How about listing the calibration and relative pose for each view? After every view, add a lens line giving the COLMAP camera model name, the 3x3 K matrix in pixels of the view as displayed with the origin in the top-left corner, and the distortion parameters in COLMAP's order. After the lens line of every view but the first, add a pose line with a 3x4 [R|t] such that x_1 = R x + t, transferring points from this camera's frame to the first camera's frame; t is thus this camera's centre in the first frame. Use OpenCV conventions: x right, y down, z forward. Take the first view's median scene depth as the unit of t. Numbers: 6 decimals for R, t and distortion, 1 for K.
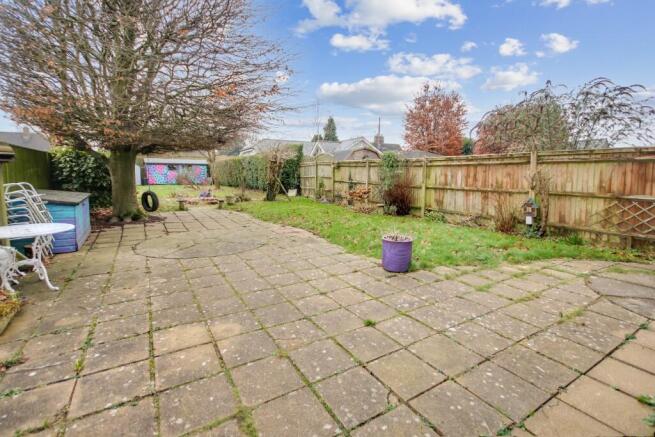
lens RADIAL K [[307.7, 0, 329.8], [0, 307.7, 216.2], [0, 0, 1]] dist [0.014448, -0.000276]
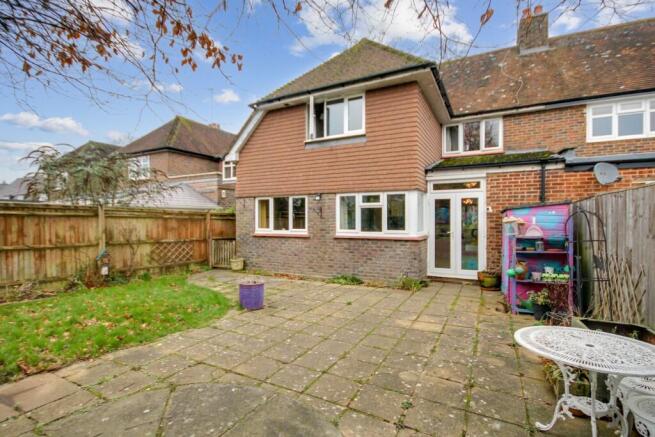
lens RADIAL K [[307.7, 0, 326.3], [0, 307.7, 218.7], [0, 0, 1]] dist [0.014448, -0.000276]
pose [[-0.512687, 0.002745, 0.858571, -0.606453], [0.108001, 0.992258, 0.061319, -0.136888], [-0.851756, 0.124164, -0.509014, 0.827549]]
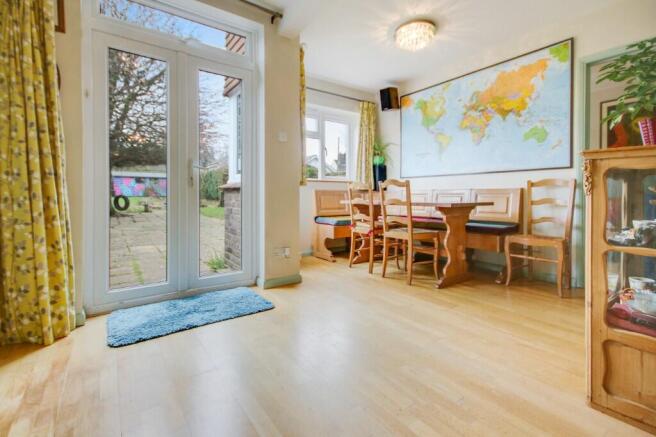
lens RADIAL K [[308.2, 0, 326.2], [0, 308.2, 217.8], [0, 0, 1]] dist [0.014448, -0.000276]
pose [[0.997173, 0.009149, 0.074581, 0.193751], [-0.005136, 0.998537, -0.053821, 0.087356], [-0.074964, 0.053286, 0.995761, -0.383804]]
